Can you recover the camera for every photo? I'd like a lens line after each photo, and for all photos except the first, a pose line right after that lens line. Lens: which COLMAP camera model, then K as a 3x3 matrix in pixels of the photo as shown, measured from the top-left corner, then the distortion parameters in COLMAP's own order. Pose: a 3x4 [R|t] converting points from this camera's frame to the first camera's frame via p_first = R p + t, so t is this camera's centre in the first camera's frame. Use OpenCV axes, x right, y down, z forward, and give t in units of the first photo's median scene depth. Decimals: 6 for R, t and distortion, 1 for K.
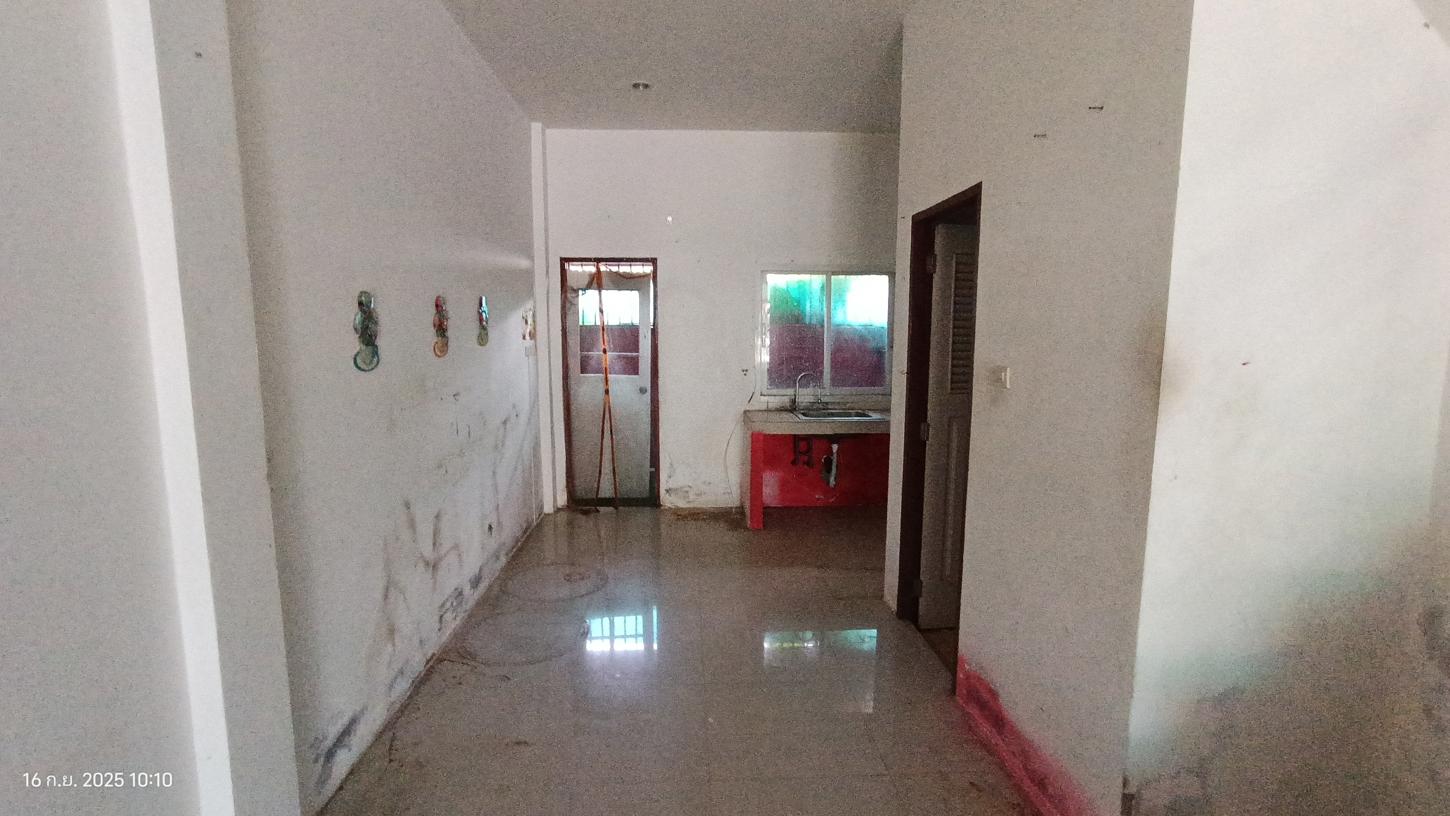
lens RADIAL K [[672.3, 0, 725.6], [0, 672.3, 409.2], [0, 0, 1]] dist [-0.015730, 0.010792]
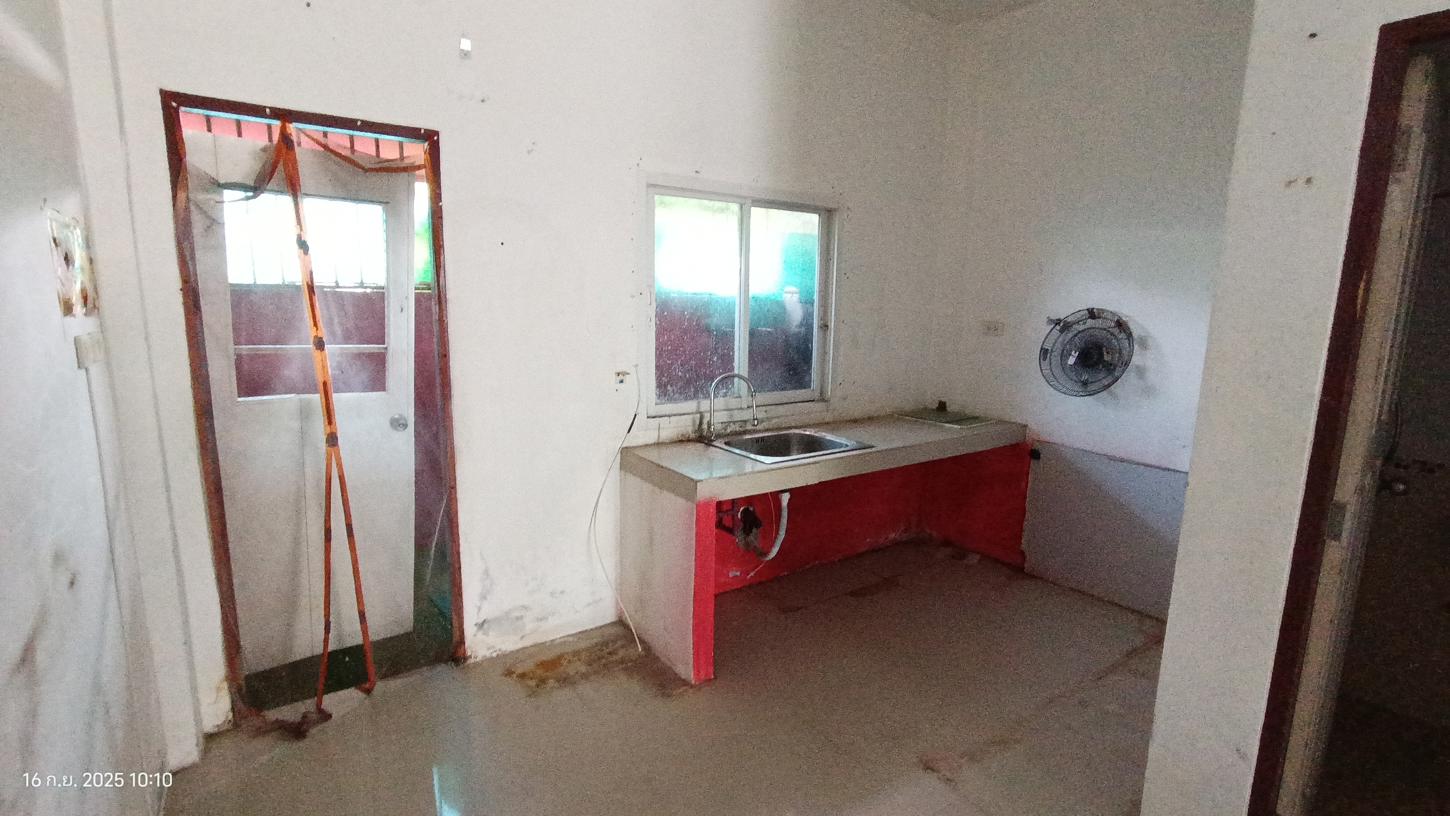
lens RADIAL K [[672.3, 0, 726.6], [0, 672.3, 414.6], [0, 0, 1]] dist [-0.015730, 0.010792]
pose [[0.859310, -0.072809, 0.506246, -0.172917], [0.050096, 0.997038, 0.058363, -0.052965], [-0.508995, -0.024791, 0.860412, 0.505134]]
